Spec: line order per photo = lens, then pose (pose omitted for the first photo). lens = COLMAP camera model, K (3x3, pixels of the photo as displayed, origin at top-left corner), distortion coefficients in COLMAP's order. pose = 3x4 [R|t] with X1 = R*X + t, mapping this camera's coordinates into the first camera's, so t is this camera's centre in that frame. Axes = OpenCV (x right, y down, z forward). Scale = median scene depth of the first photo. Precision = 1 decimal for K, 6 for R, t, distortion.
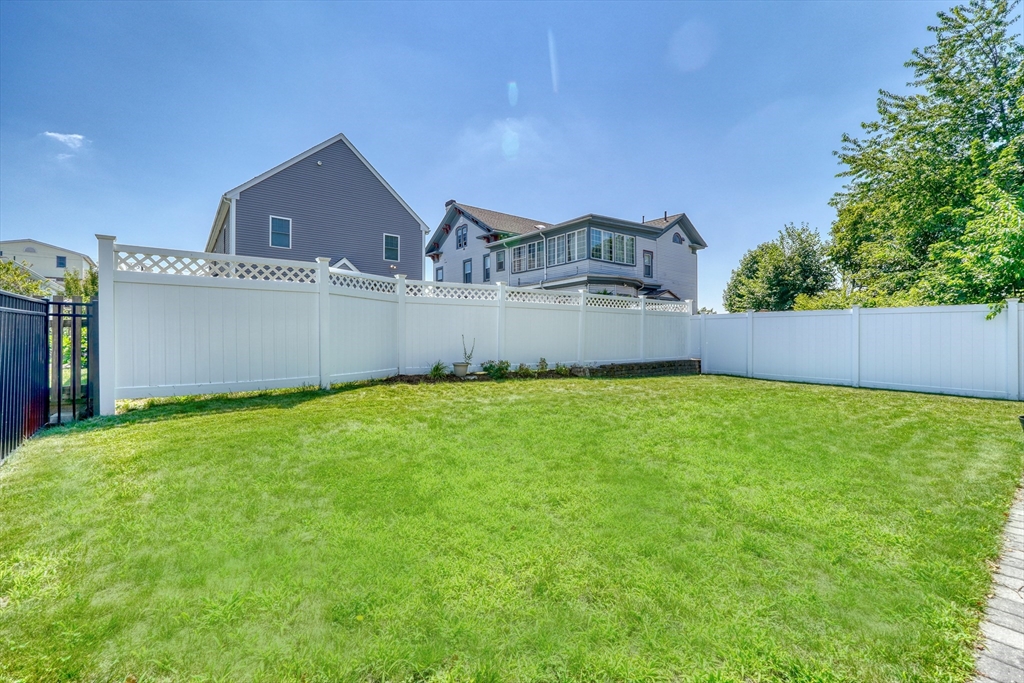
lens RADIAL K [[450.1, 0, 513.9], [0, 450.1, 339.1], [0, 0, 1]] dist [-0.018955, 0.007227]
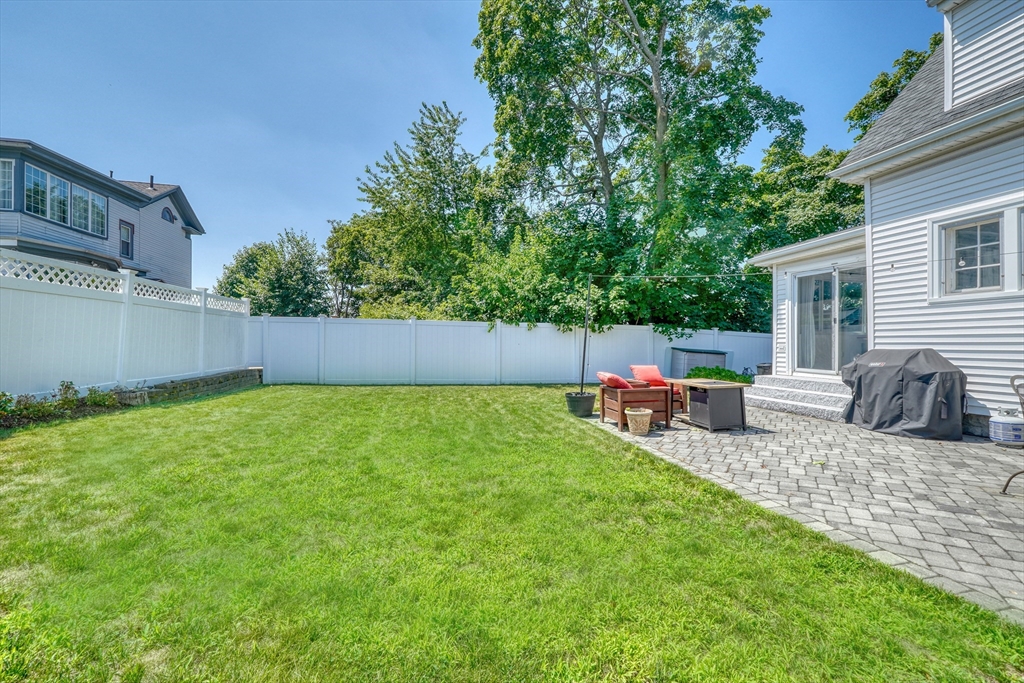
lens RADIAL K [[450.1, 0, 513.9], [0, 450.1, 339.1], [0, 0, 1]] dist [-0.018955, 0.007227]
pose [[0.382162, 0.004828, 0.924083, -0.137663], [-0.004496, 0.999984, -0.003366, -0.006920], [-0.924085, -0.002868, 0.382177, 0.150916]]
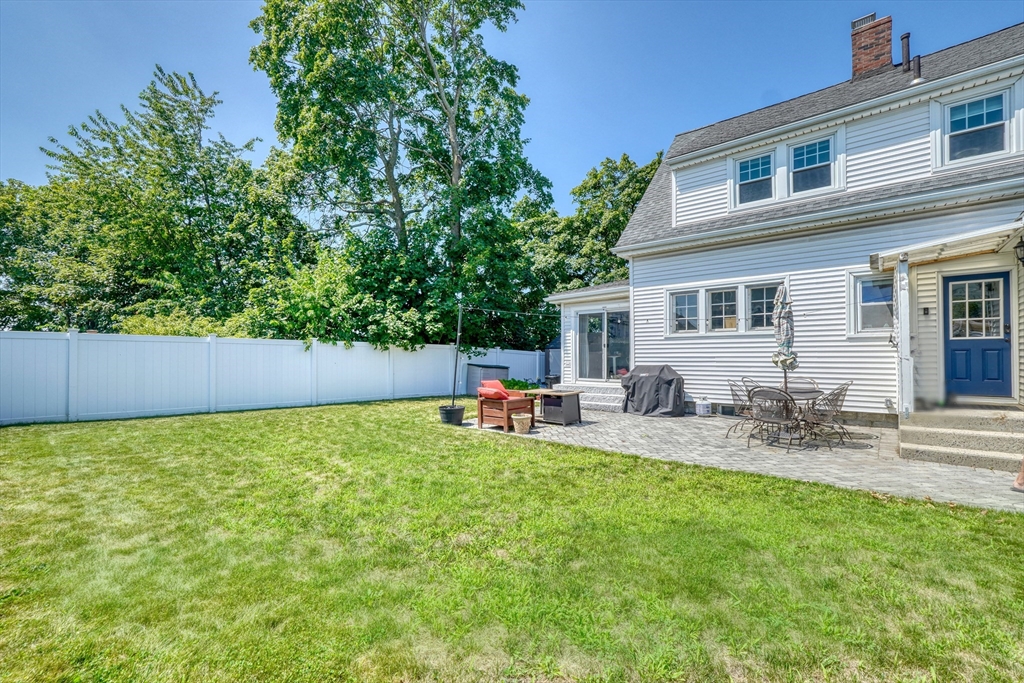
lens RADIAL K [[446.2, 0, 514.6], [0, 446.2, 352.7], [0, 0, 1]] dist [-0.012689, 0.000008]
pose [[-0.211152, 0.003917, 0.977445, -0.242370], [0.001126, 0.999992, -0.003764, -0.017269], [-0.977453, 0.000306, -0.211155, 0.327982]]
